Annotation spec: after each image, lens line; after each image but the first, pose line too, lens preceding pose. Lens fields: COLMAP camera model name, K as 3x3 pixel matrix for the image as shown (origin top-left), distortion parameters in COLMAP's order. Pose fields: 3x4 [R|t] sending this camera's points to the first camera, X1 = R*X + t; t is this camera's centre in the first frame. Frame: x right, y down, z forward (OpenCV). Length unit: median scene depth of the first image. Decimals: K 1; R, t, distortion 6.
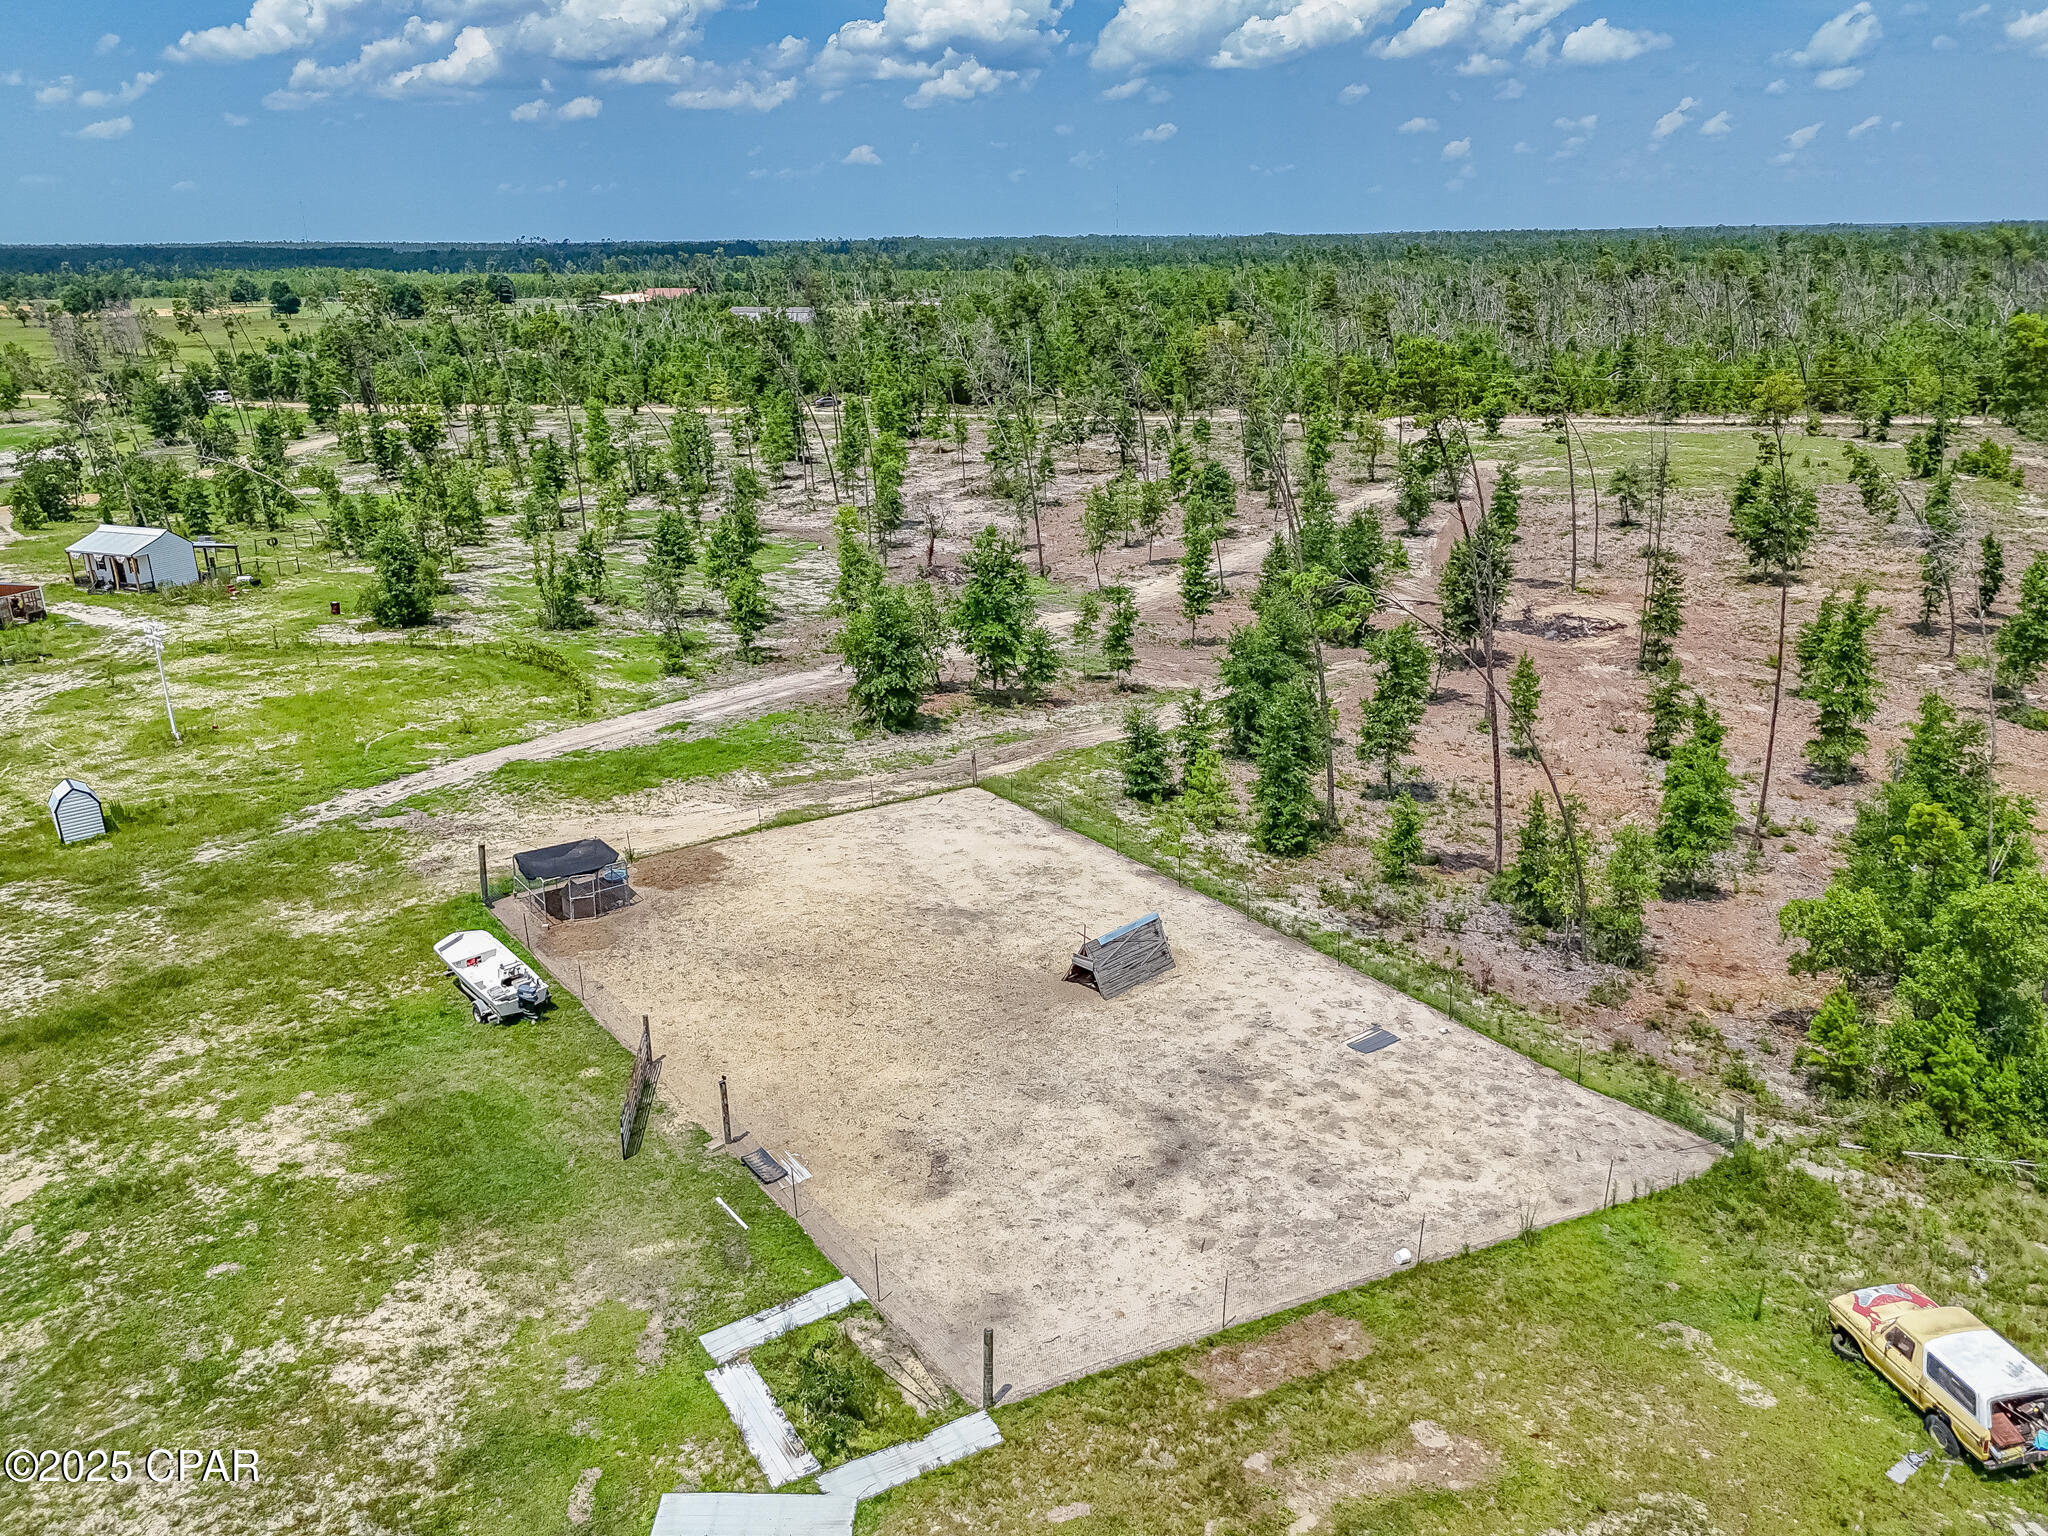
lens RADIAL K [[1501.8, 0, 1022.5], [0, 1501.8, 756.2], [0, 0, 1]] dist [0.043862, -0.038757]
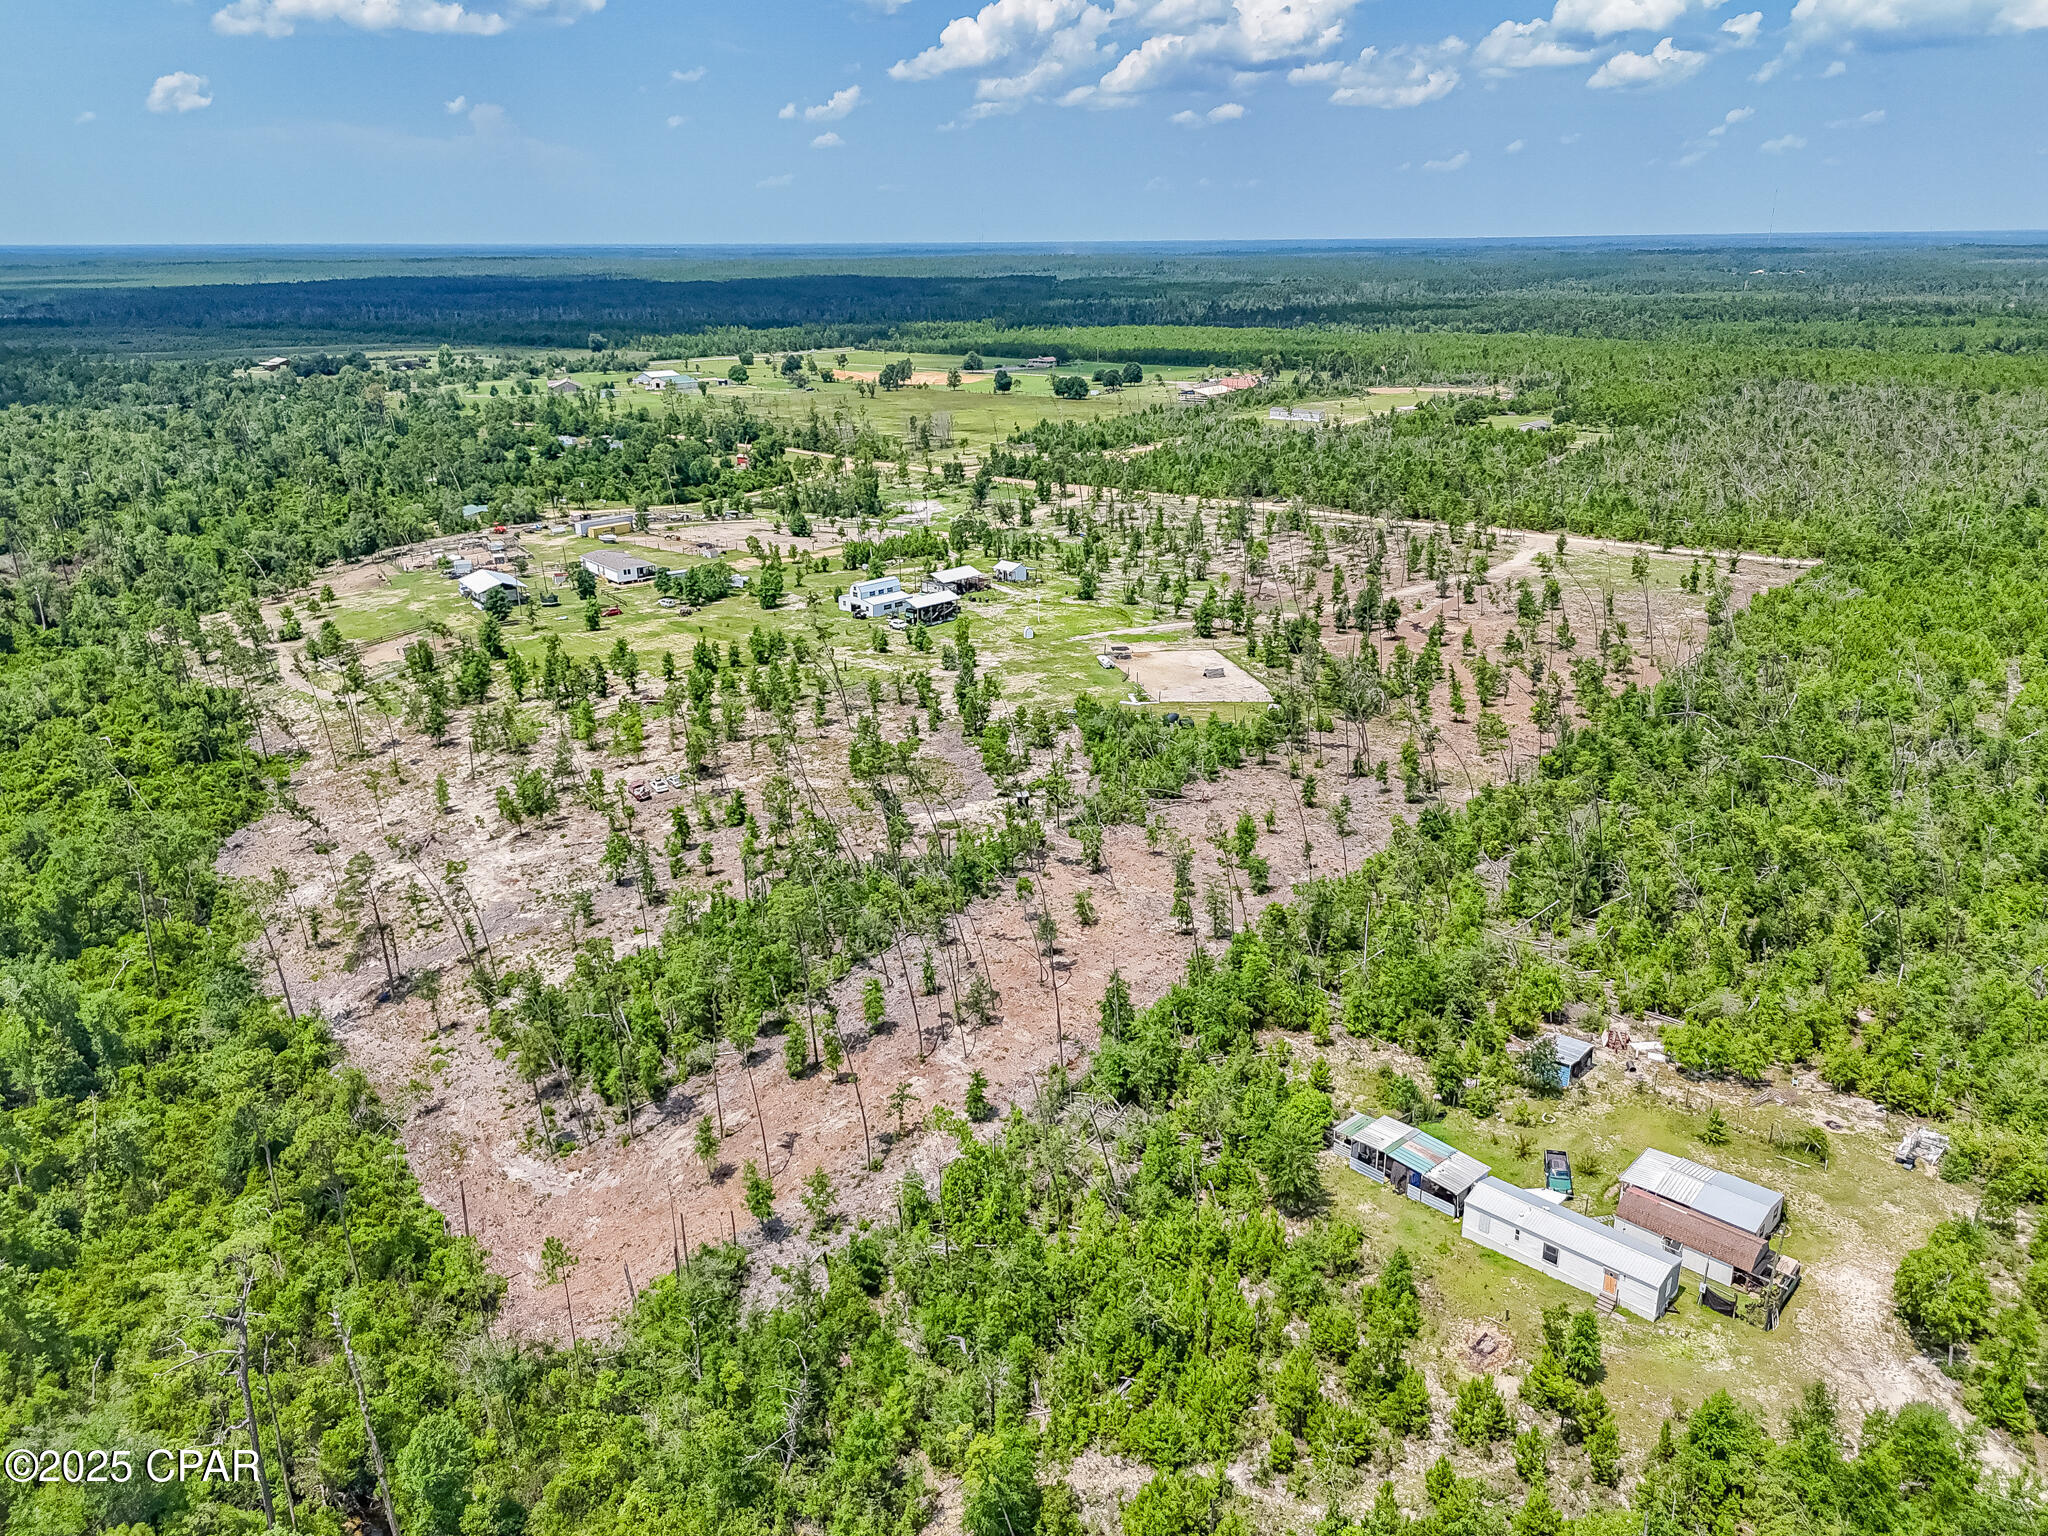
lens RADIAL K [[1501.8, 0, 1018.6], [0, 1501.8, 771.3], [0, 0, 1]] dist [0.043862, -0.038757]
pose [[0.922946, 0.133492, -0.361042, 0.082659], [-0.128647, 0.990980, 0.037541, 0.021642], [0.362796, 0.011799, 0.931794, -0.250877]]
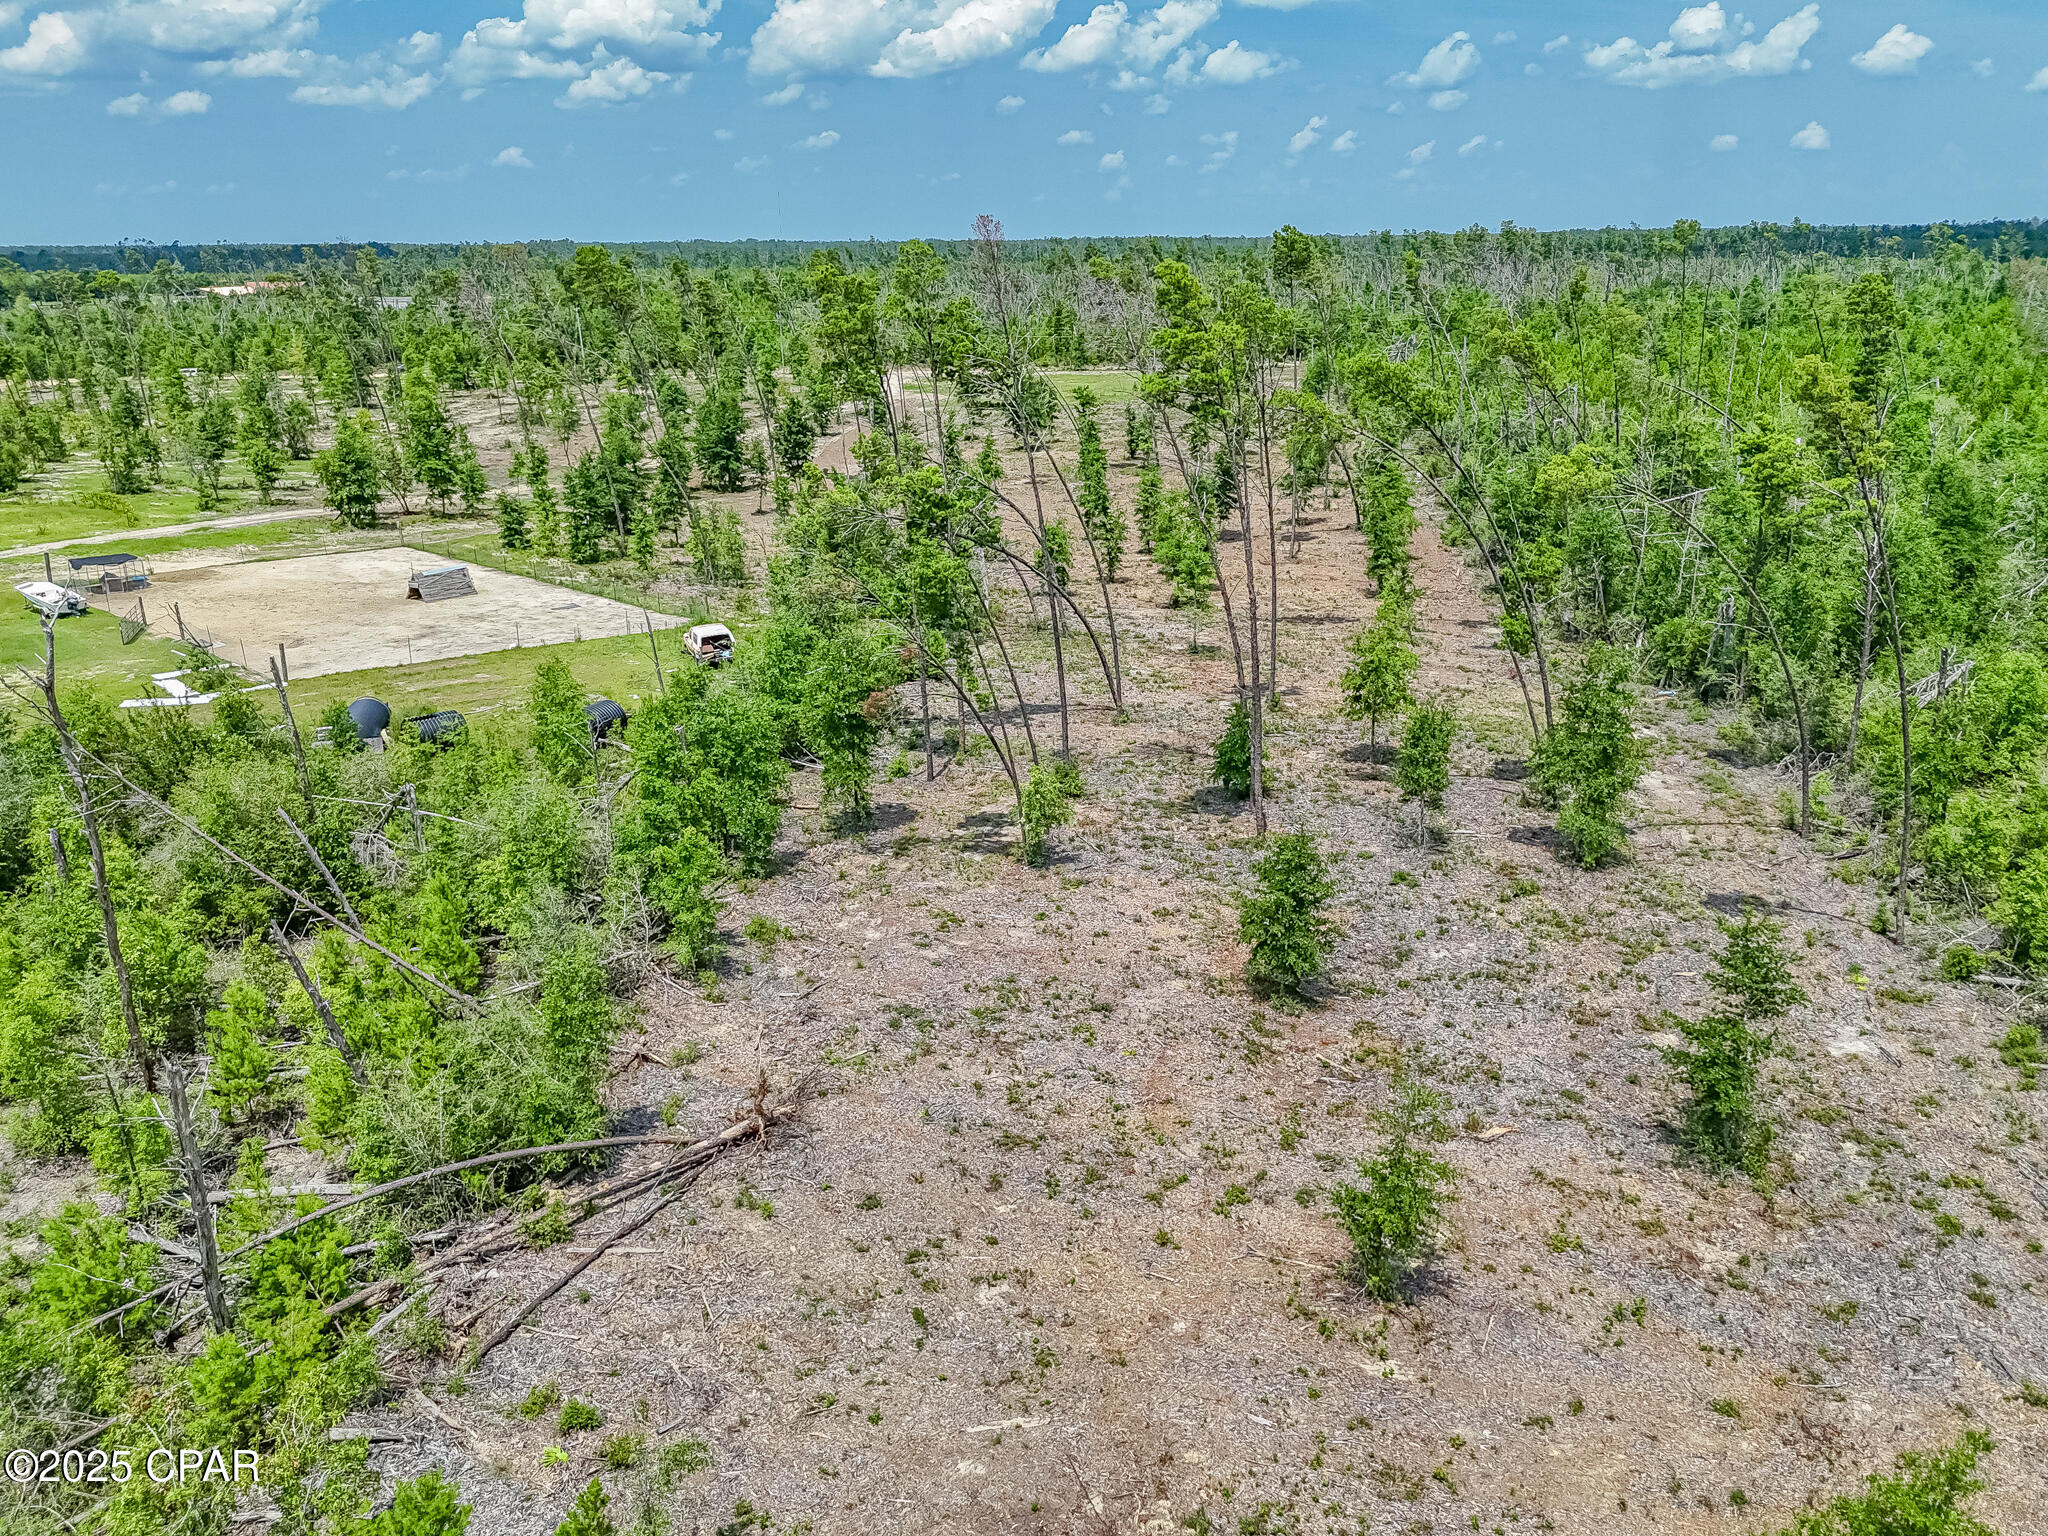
lens RADIAL K [[1501.8, 0, 1031.6], [0, 1501.8, 751.8], [0, 0, 1]] dist [0.043862, -0.038757]
pose [[0.977934, -0.065744, 0.198298, 0.022431], [0.067060, 0.997749, 0.000080, 0.022044], [-0.197857, 0.013220, 0.980142, -0.053485]]
